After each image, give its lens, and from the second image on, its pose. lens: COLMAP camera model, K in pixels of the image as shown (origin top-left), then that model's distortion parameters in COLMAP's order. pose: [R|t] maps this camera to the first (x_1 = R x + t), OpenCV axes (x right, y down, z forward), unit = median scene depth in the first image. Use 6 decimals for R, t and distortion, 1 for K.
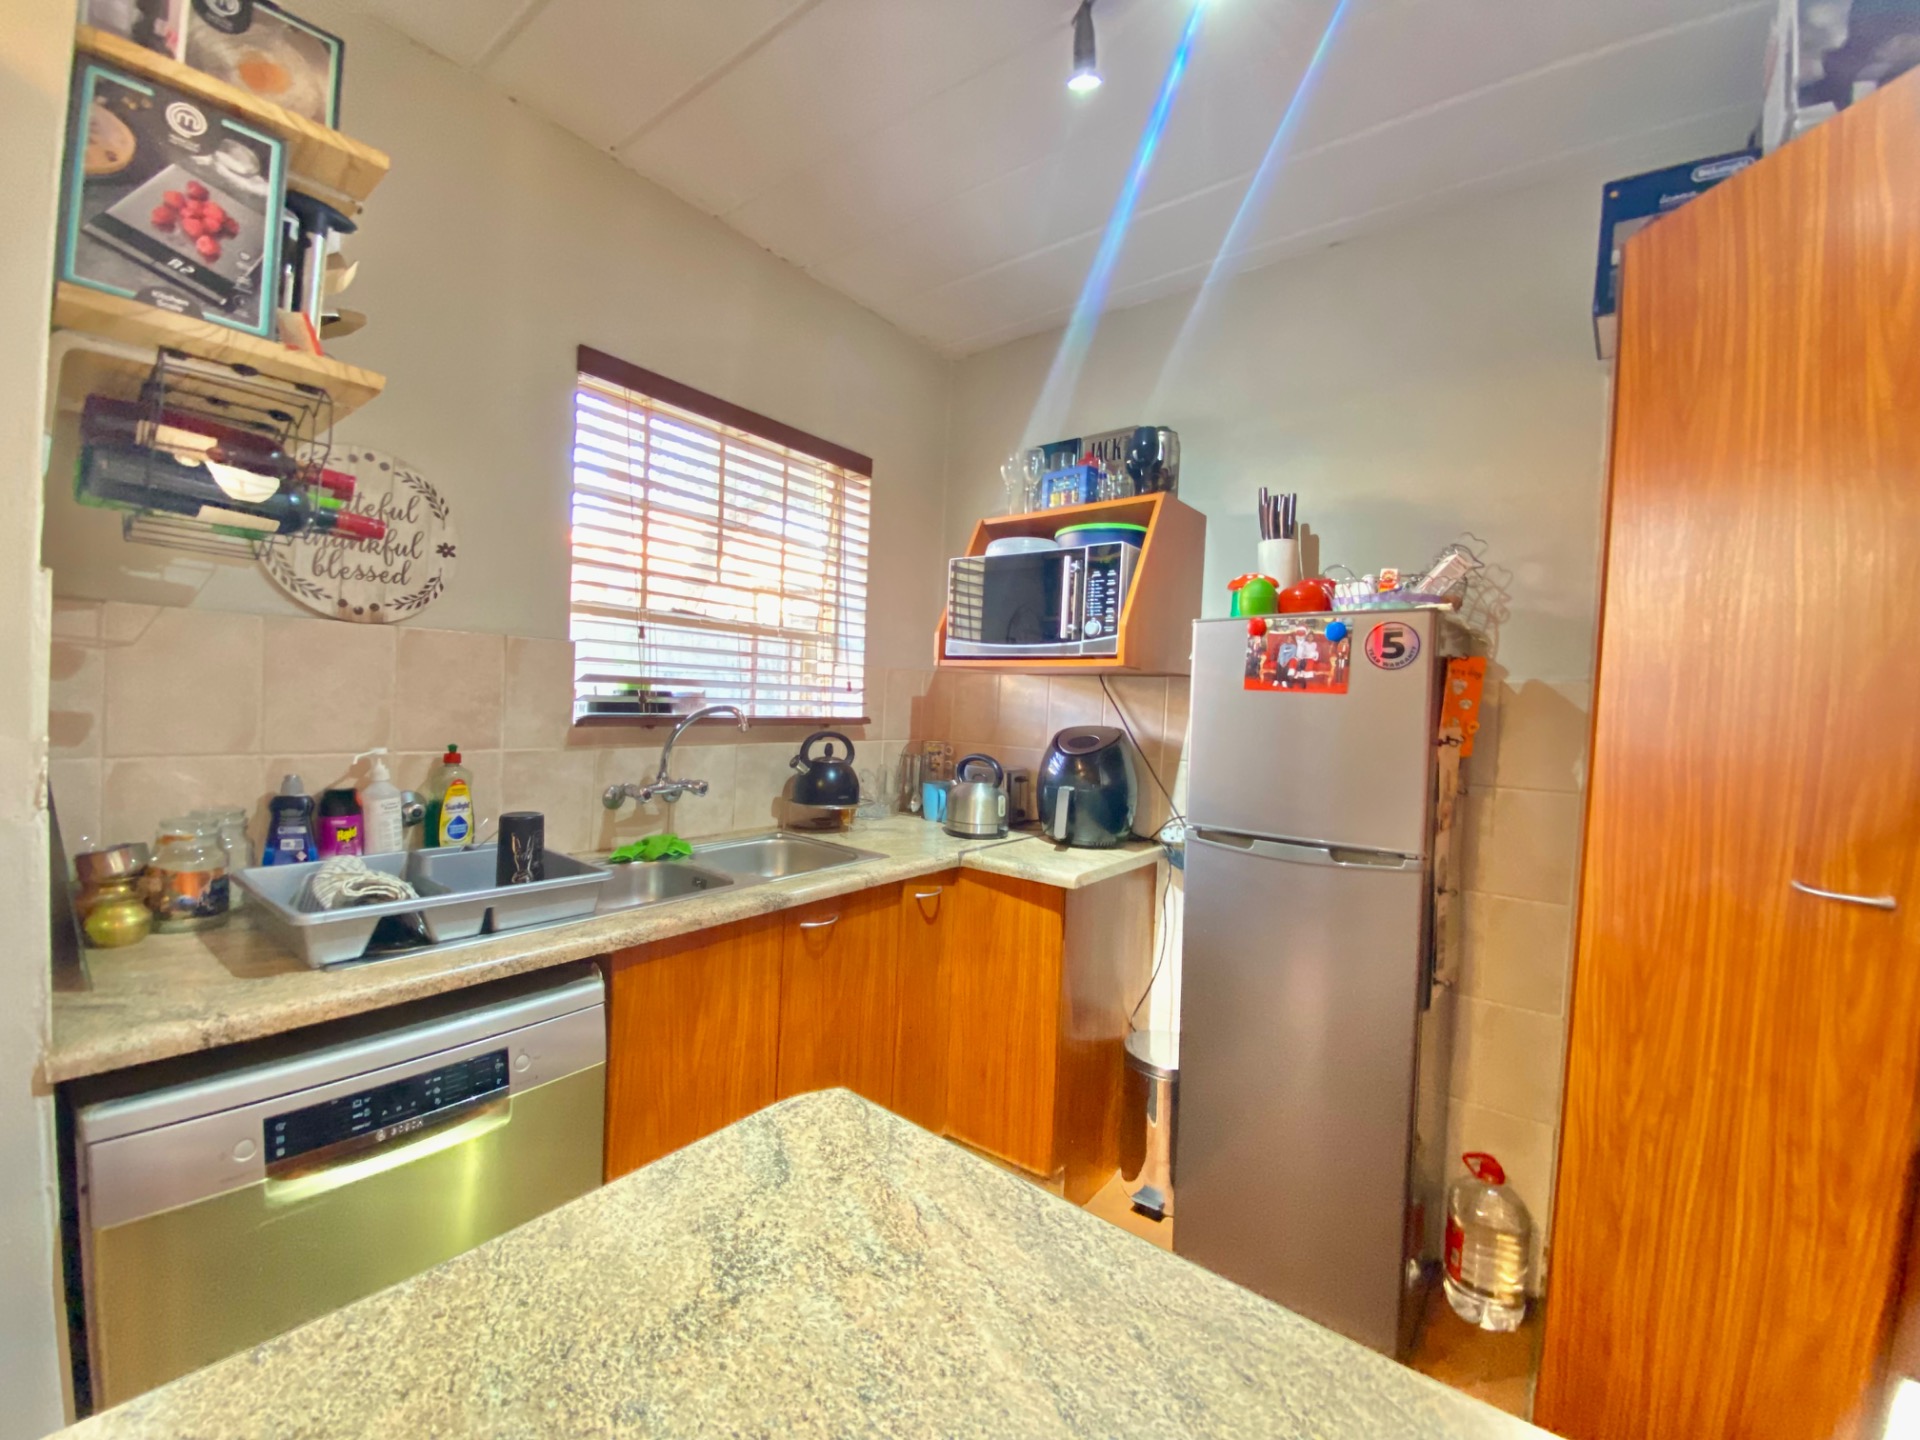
lens RADIAL K [[774.2, 0, 945.4], [0, 774.2, 719.2], [0, 0, 1]] dist [0.021960, -0.022203]
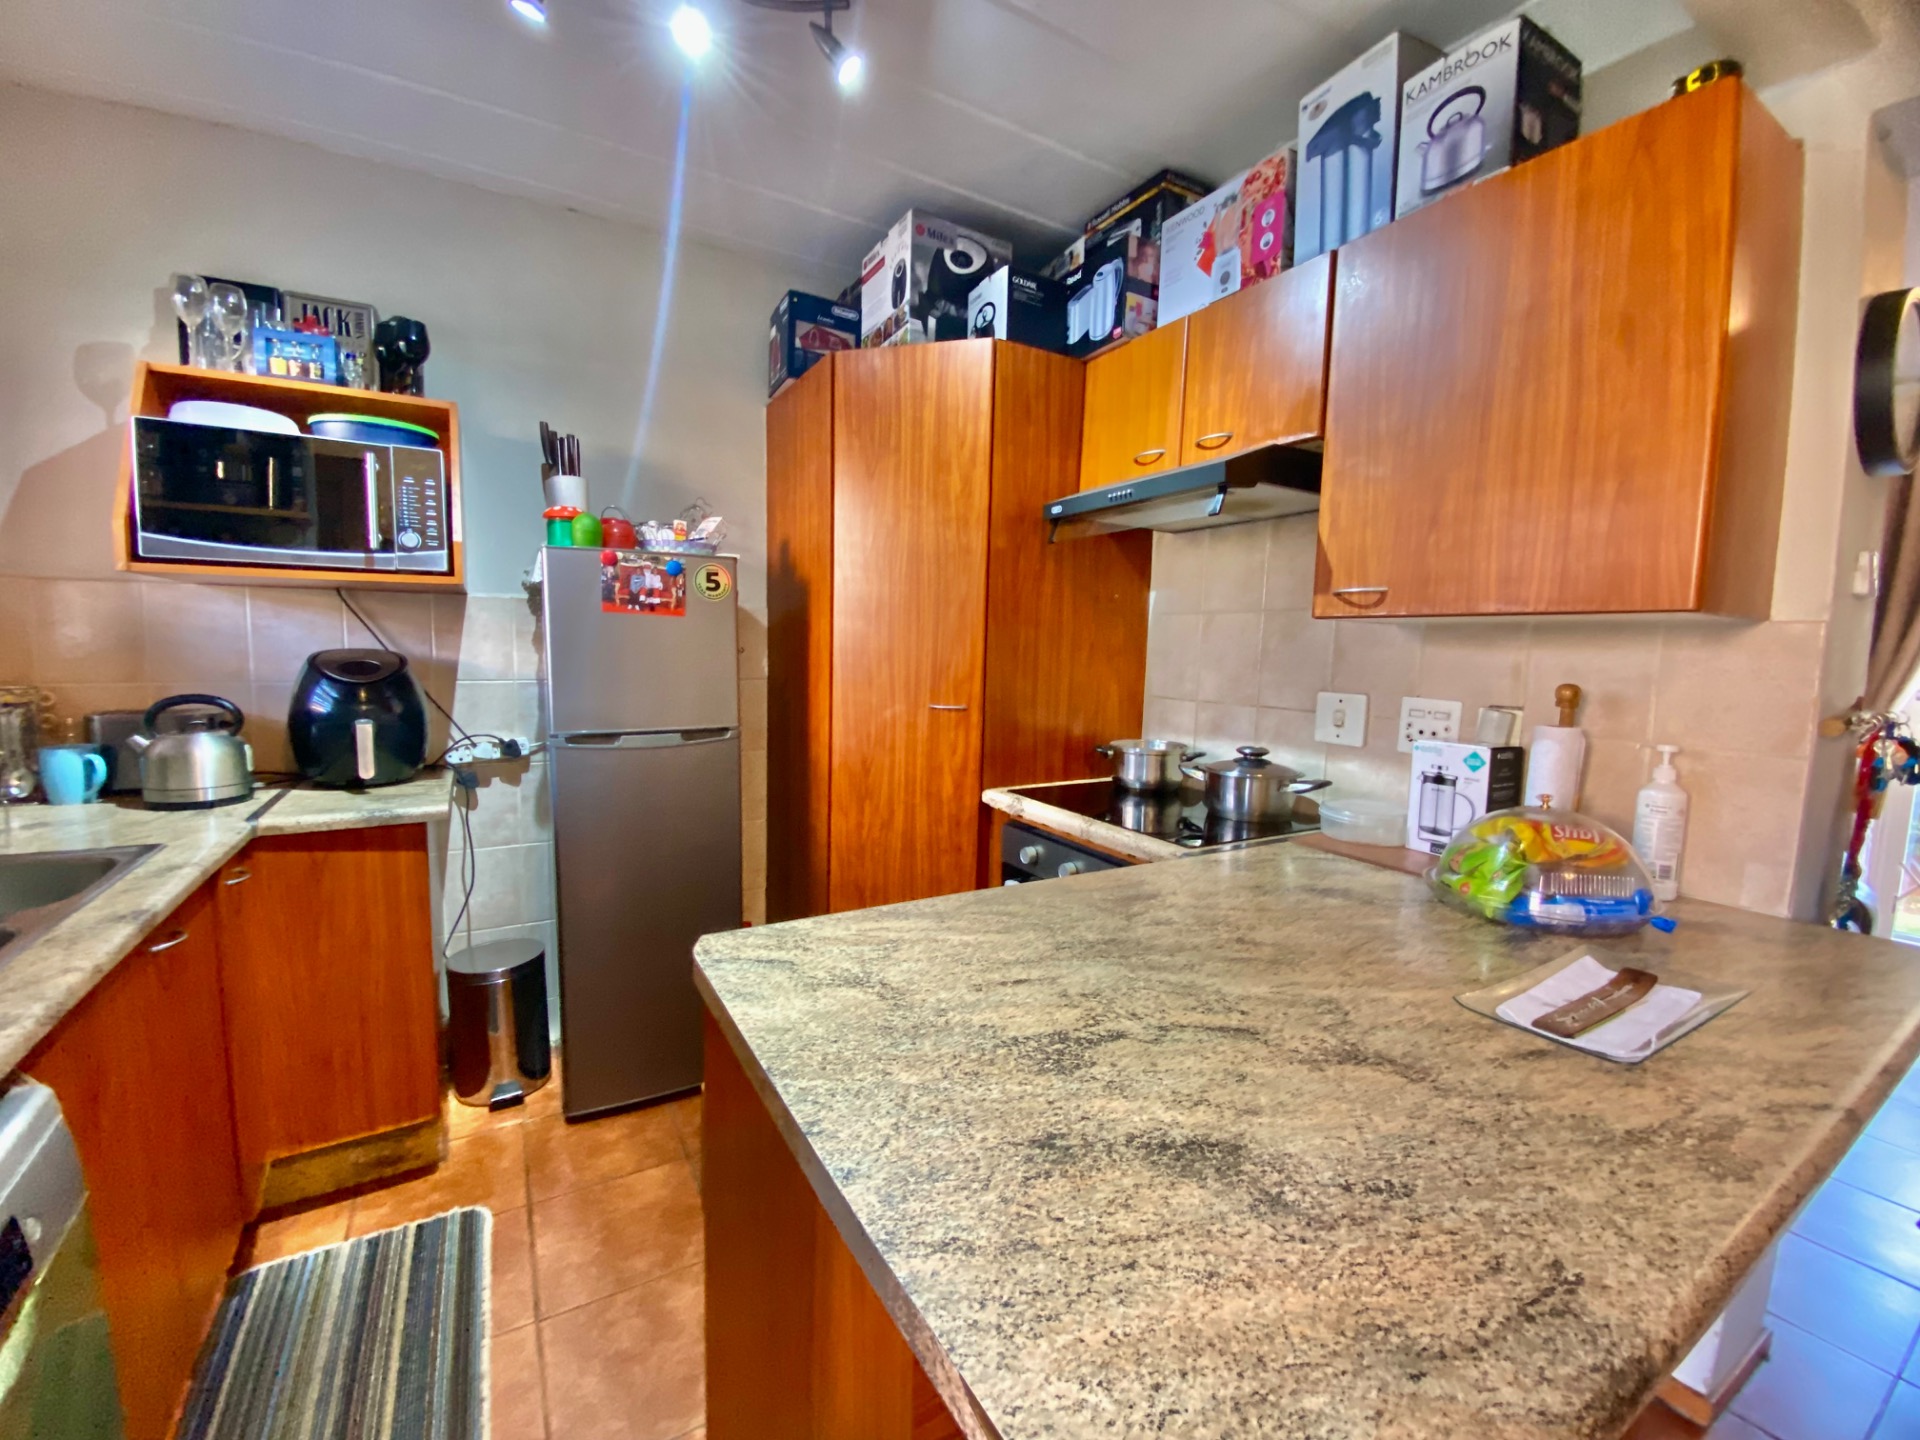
lens RADIAL K [[773.2, 0, 952.0], [0, 773.2, 726.1], [0, 0, 1]] dist [0.020853, -0.019678]
pose [[0.351719, -0.129979, 0.927038, -0.566901], [0.018584, 0.991088, 0.131908, -0.012030], [-0.935921, -0.029167, 0.351000, 0.092112]]
